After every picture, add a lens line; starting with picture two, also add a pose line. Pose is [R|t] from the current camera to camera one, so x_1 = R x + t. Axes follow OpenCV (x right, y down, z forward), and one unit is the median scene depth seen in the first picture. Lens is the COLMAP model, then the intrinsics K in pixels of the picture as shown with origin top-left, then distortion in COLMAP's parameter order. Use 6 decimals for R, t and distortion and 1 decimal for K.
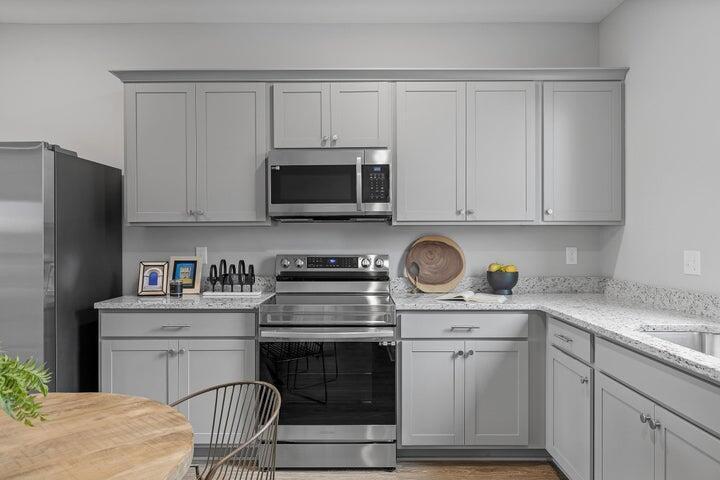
lens RADIAL K [[500.3, 0, 360.0], [0, 500.3, 240.0], [0, 0, 1]] dist [-0.001772, -0.000647]
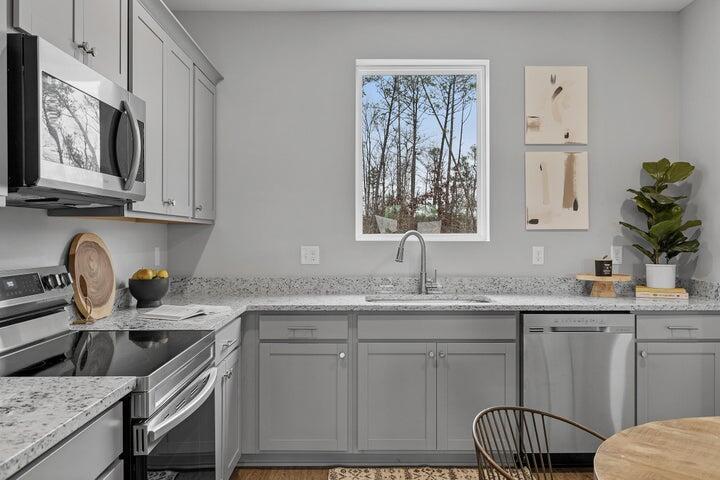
lens RADIAL K [[564.0, 0, 360.0], [0, 564.0, 240.0], [0, 0, 1]] dist [0.002343, 0.003913]
pose [[-0.018312, -0.007715, 0.999803, -1.342012], [0.003794, 0.999962, 0.007786, -0.008686], [-0.999825, 0.003936, -0.018282, 1.463018]]
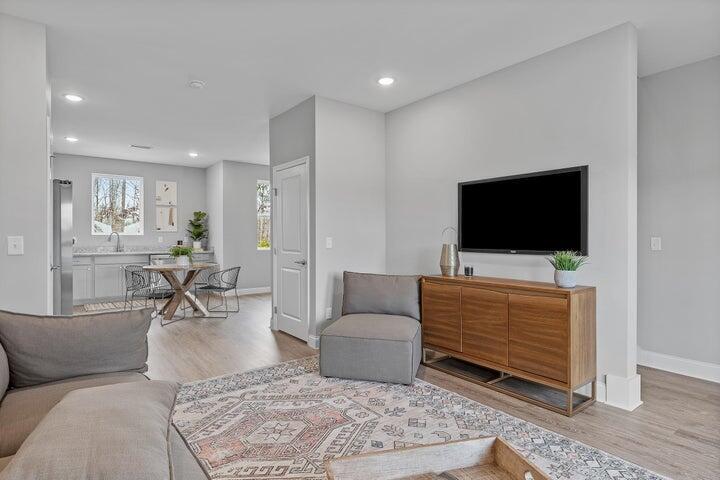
lens RADIAL K [[388.3, 0, 360.0], [0, 388.3, 240.0], [0, 0, 1]] dist [-0.001968, -0.000284]
pose [[-0.610285, -0.004892, 0.792167, -5.005760], [0.004673, 0.999941, 0.009775, 0.046629], [-0.792169, 0.009667, -0.610226, 1.755971]]
